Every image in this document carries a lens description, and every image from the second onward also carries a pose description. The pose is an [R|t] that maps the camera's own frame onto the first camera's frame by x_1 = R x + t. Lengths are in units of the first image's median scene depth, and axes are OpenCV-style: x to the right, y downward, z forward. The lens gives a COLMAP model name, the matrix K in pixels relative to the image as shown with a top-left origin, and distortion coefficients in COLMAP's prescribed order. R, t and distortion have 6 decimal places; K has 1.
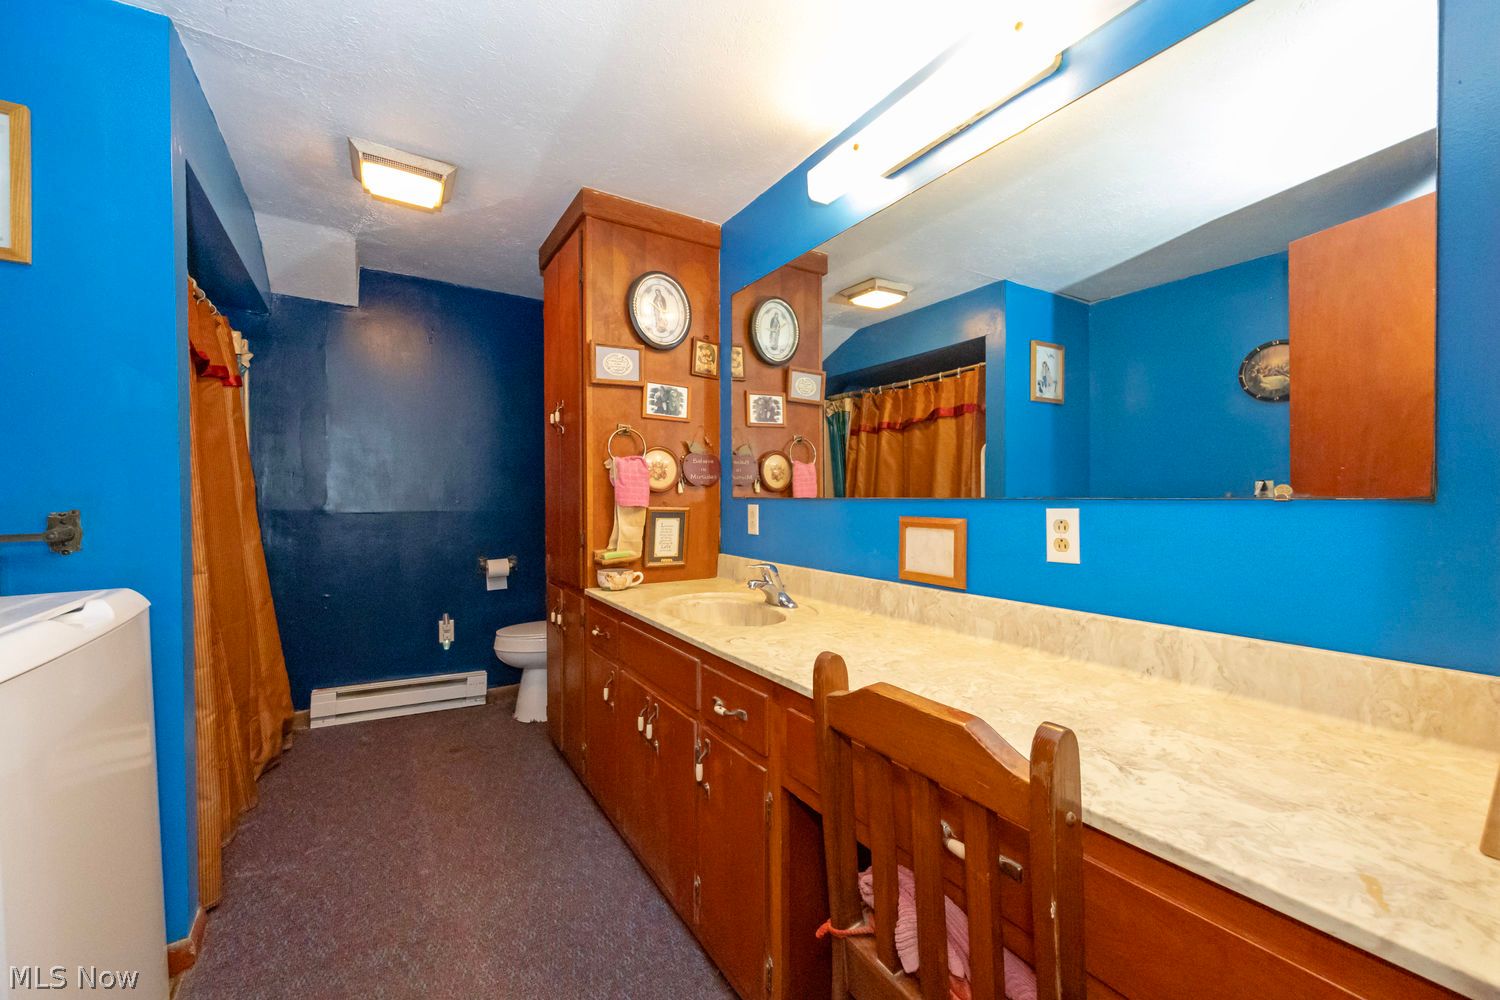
lens RADIAL K [[574.4, 0, 750.0], [0, 574.4, 500.0], [0, 0, 1]] dist [-0.000369, -0.000026]
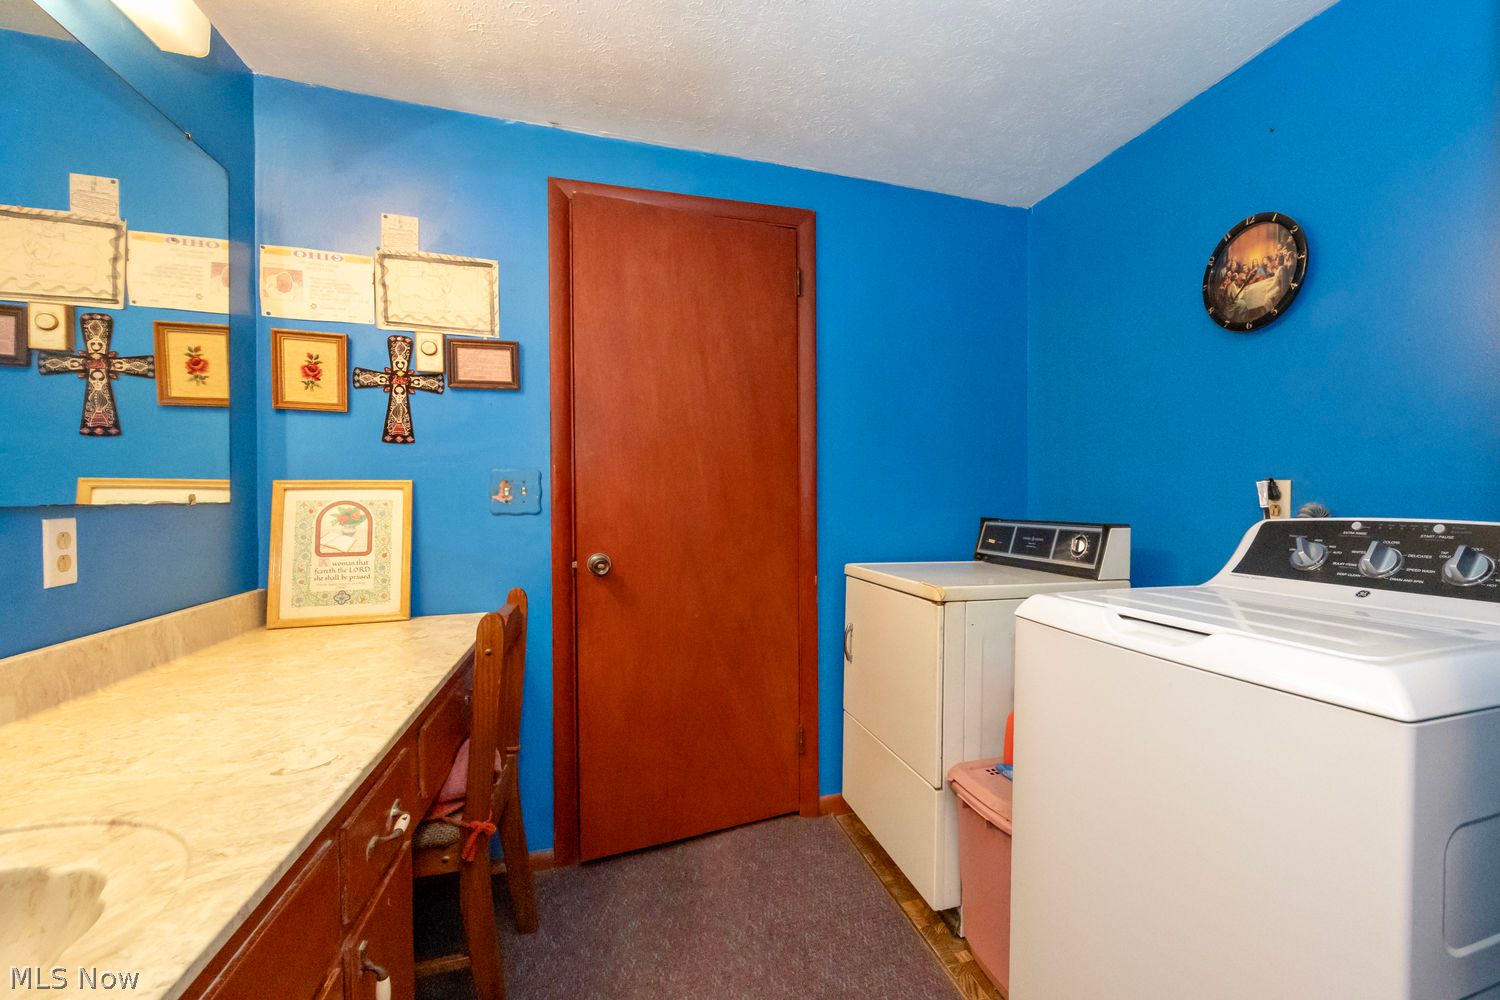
lens RADIAL K [[574.4, 0, 750.0], [0, 574.4, 500.0], [0, 0, 1]] dist [-0.000369, -0.000026]
pose [[-0.949479, 0.010692, 0.313649, -0.624079], [0.010695, 0.999941, -0.001711, 0.001352], [-0.313649, 0.001730, -0.949537, 1.463912]]
